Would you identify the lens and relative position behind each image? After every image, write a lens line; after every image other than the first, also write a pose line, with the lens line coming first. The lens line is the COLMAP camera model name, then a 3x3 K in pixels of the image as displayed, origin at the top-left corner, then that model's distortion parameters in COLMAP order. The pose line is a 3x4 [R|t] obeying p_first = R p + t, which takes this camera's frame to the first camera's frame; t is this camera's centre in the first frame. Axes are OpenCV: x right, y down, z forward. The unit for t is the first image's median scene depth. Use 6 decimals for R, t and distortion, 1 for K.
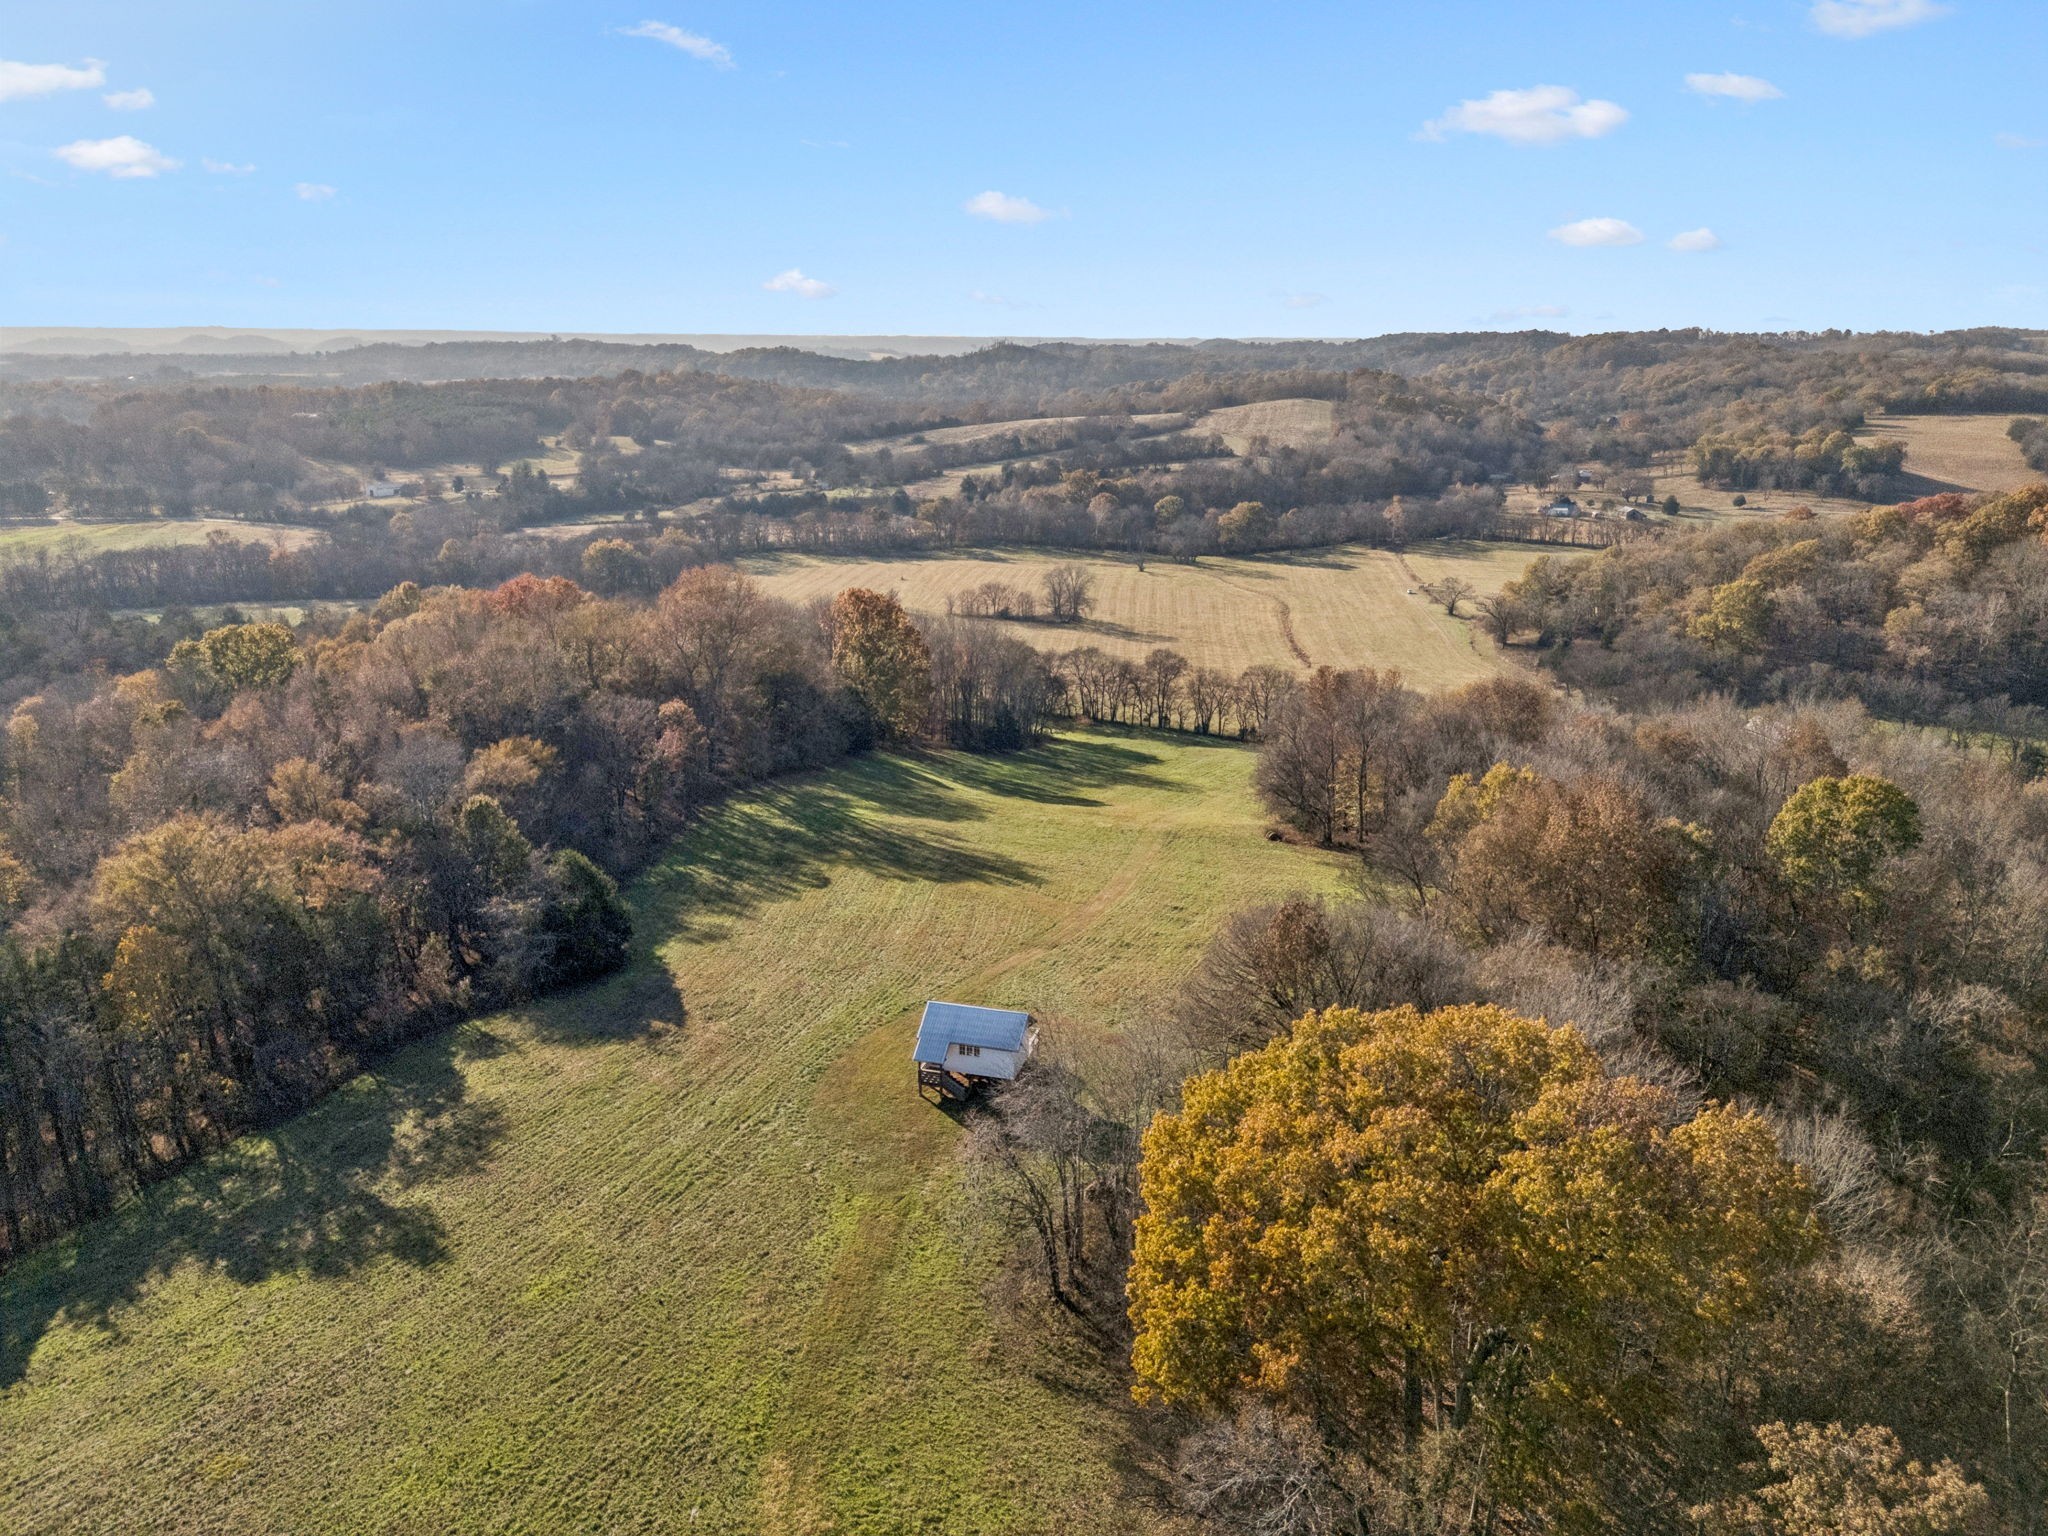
lens RADIAL K [[1521.7, 0, 1009.2], [0, 1521.7, 774.0], [0, 0, 1]] dist [0.085903, -0.072278]
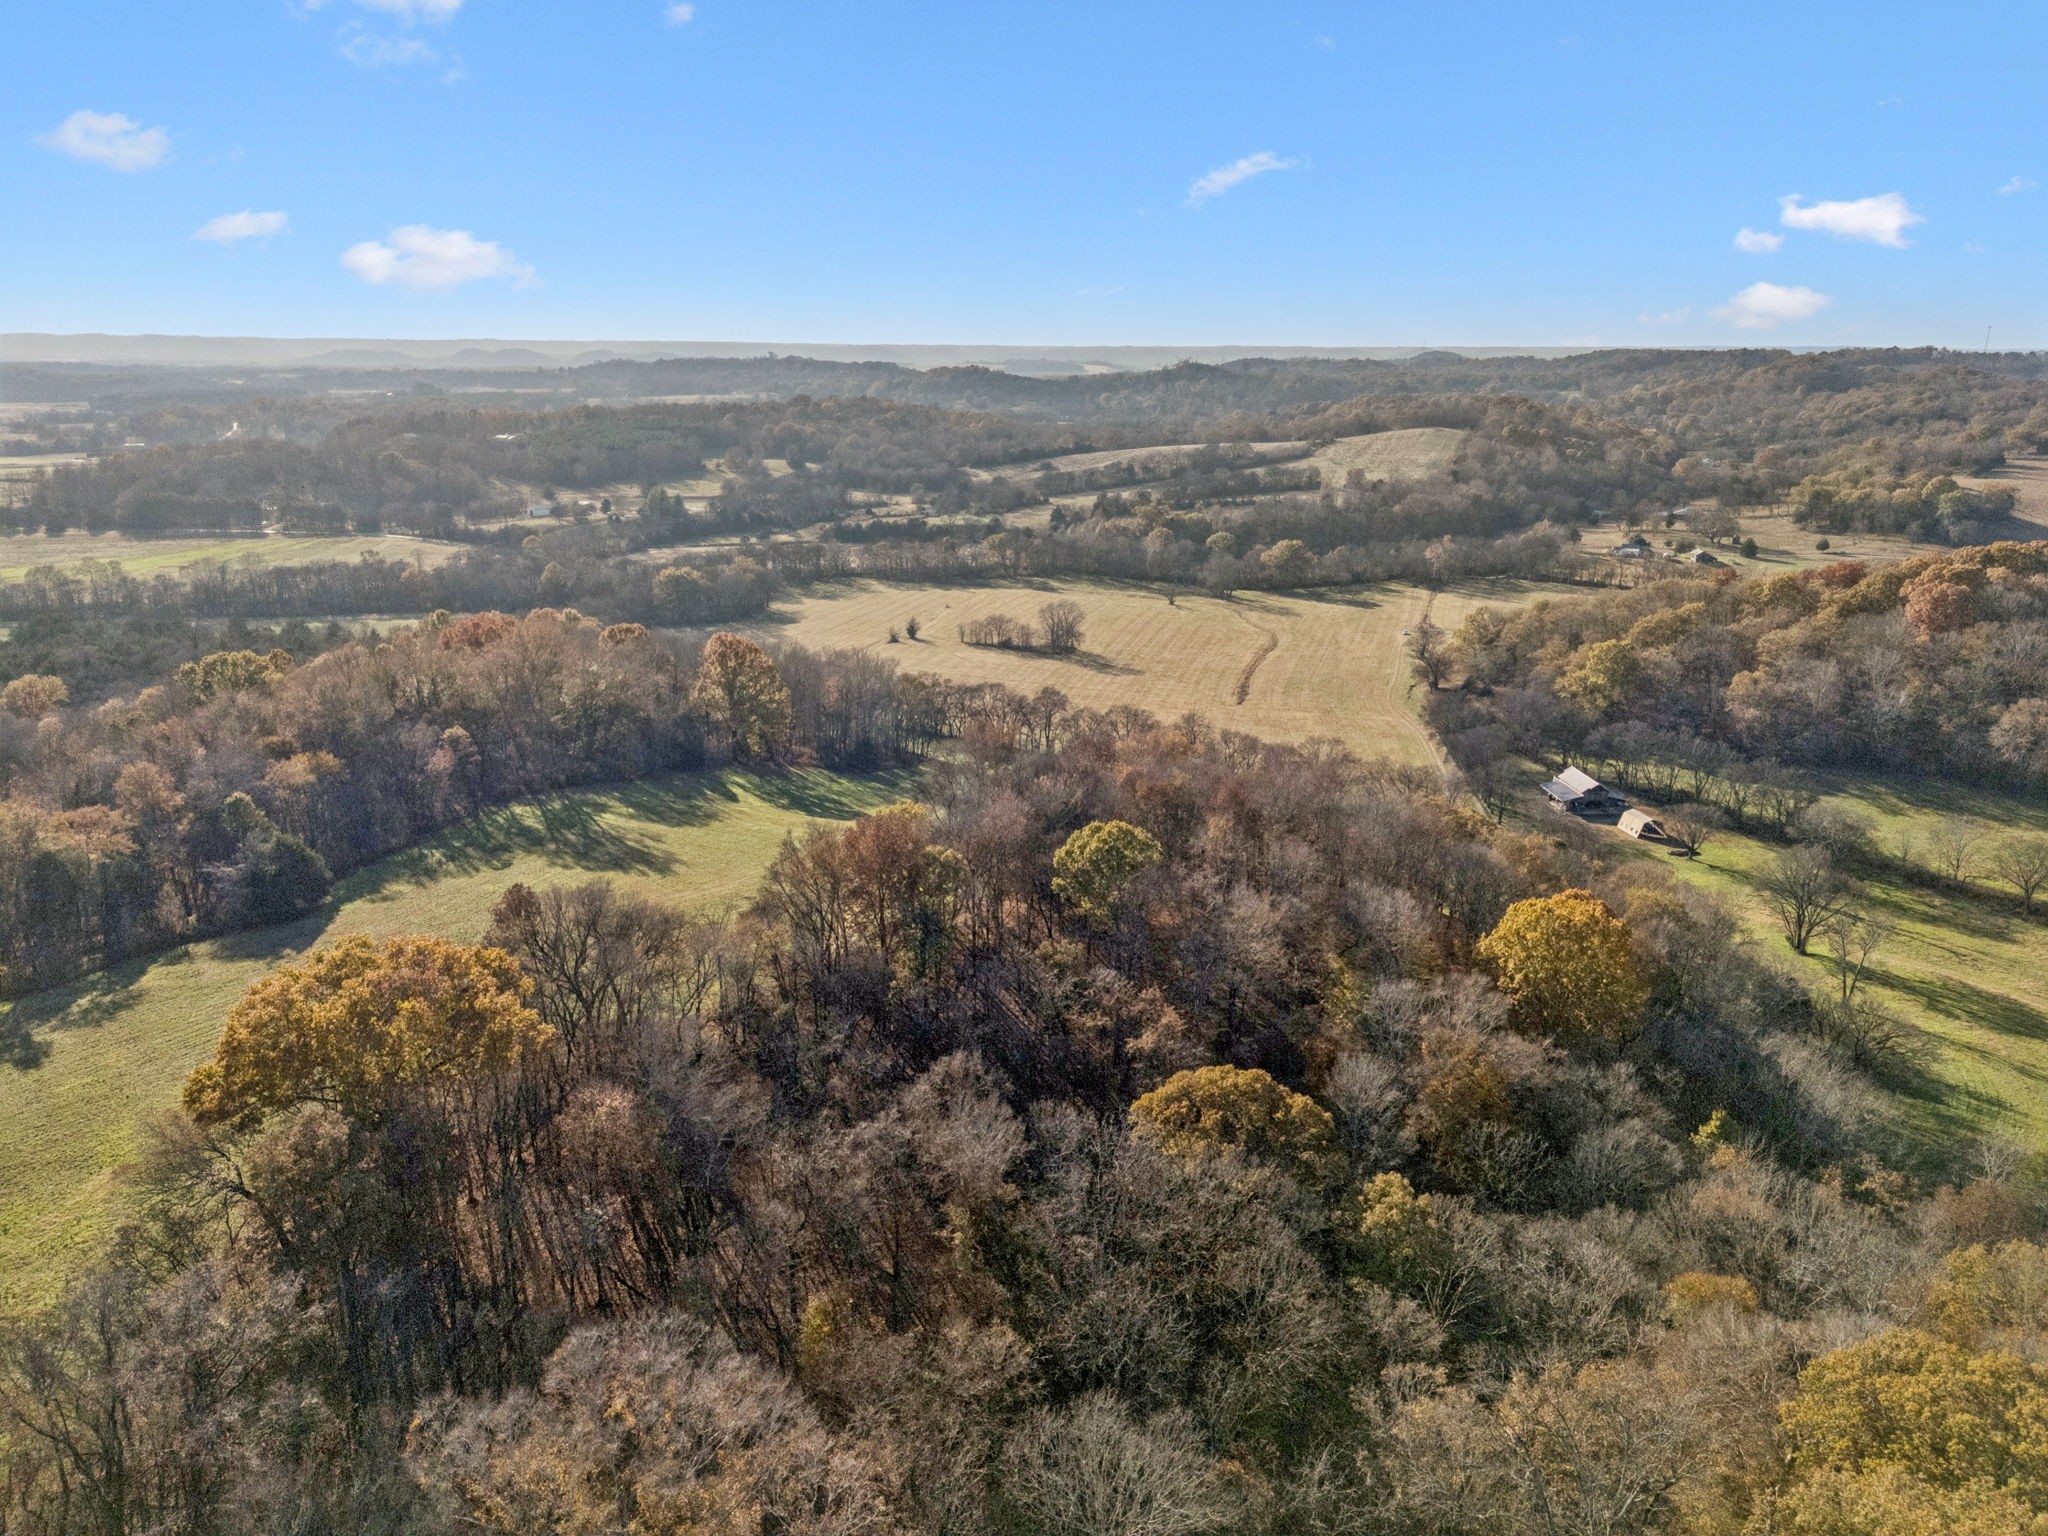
lens RADIAL K [[1521.7, 0, 1009.2], [0, 1521.7, 774.0], [0, 0, 1]] dist [0.085903, -0.072278]
pose [[0.988771, 0.042518, -0.143262, 0.106727], [-0.043065, 0.999072, -0.000717, -0.006256], [0.143099, 0.006879, 0.989685, -0.062972]]
